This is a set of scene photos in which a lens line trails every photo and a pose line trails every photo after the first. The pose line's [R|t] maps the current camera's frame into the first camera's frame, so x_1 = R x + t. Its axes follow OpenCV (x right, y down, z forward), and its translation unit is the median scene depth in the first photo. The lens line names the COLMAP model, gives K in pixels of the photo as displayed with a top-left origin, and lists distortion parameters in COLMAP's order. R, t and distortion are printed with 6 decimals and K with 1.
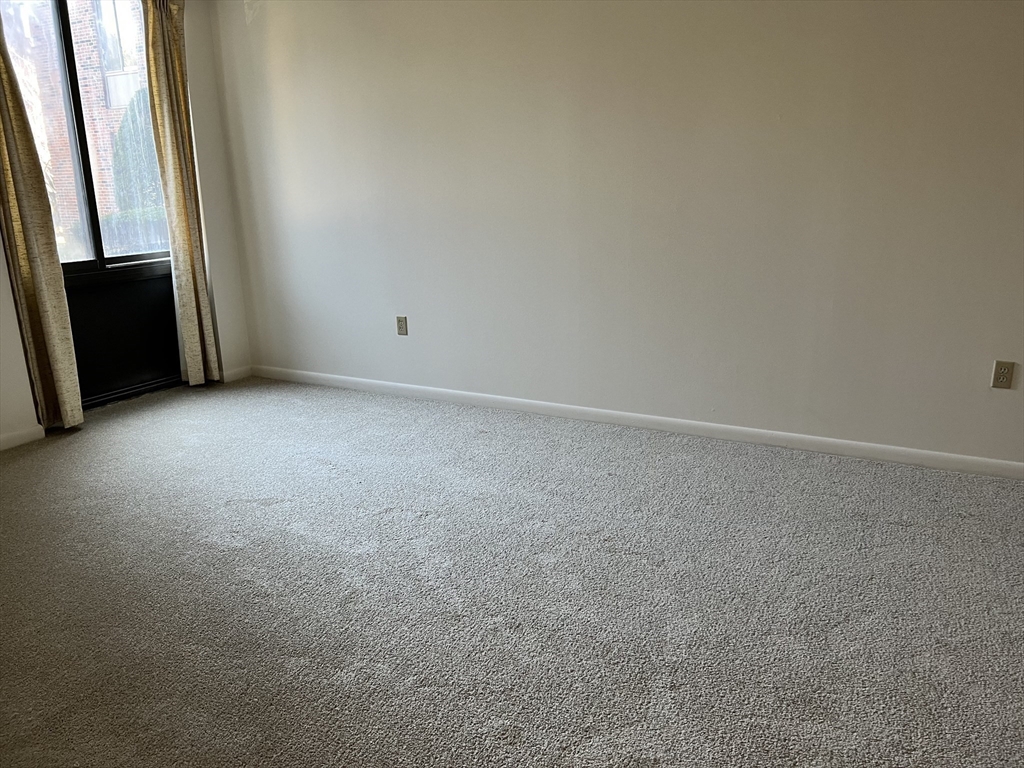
lens RADIAL K [[765.2, 0, 516.5], [0, 765.2, 377.5], [0, 0, 1]] dist [0.049187, -0.056156]
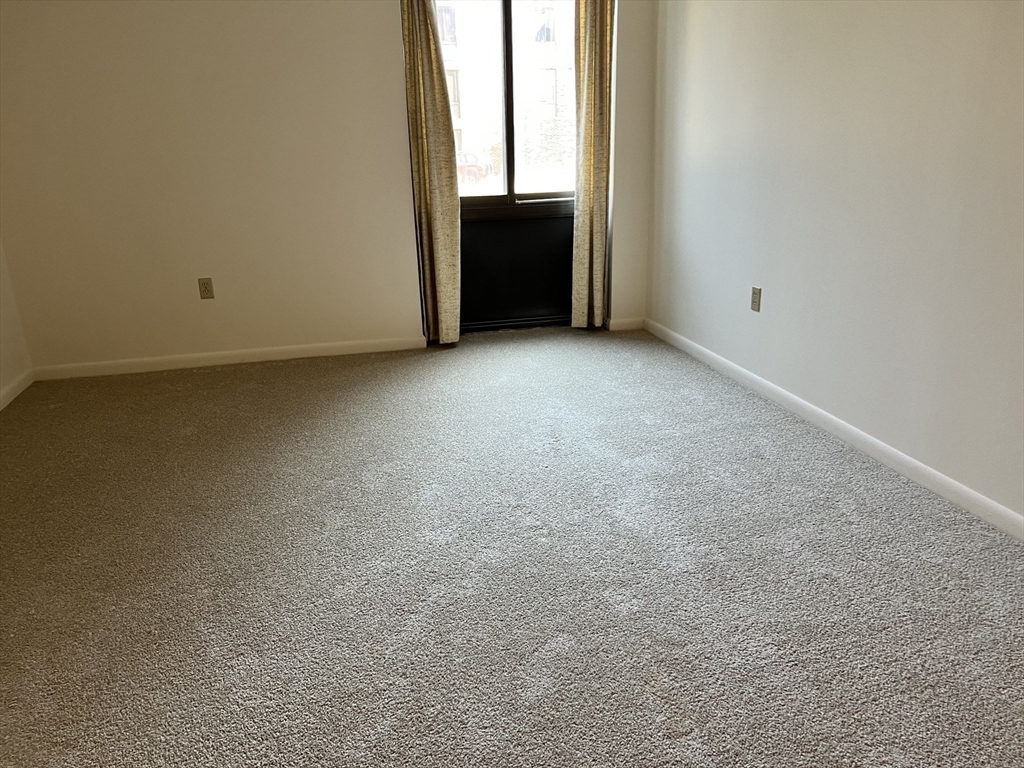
lens RADIAL K [[765.2, 0, 510.3], [0, 765.2, 386.4], [0, 0, 1]] dist [0.049187, -0.056156]
pose [[0.668526, 0.233028, -0.706237, 0.261941], [-0.174964, 0.972268, 0.155186, -0.058459], [0.722815, 0.019820, 0.690758, 0.265006]]
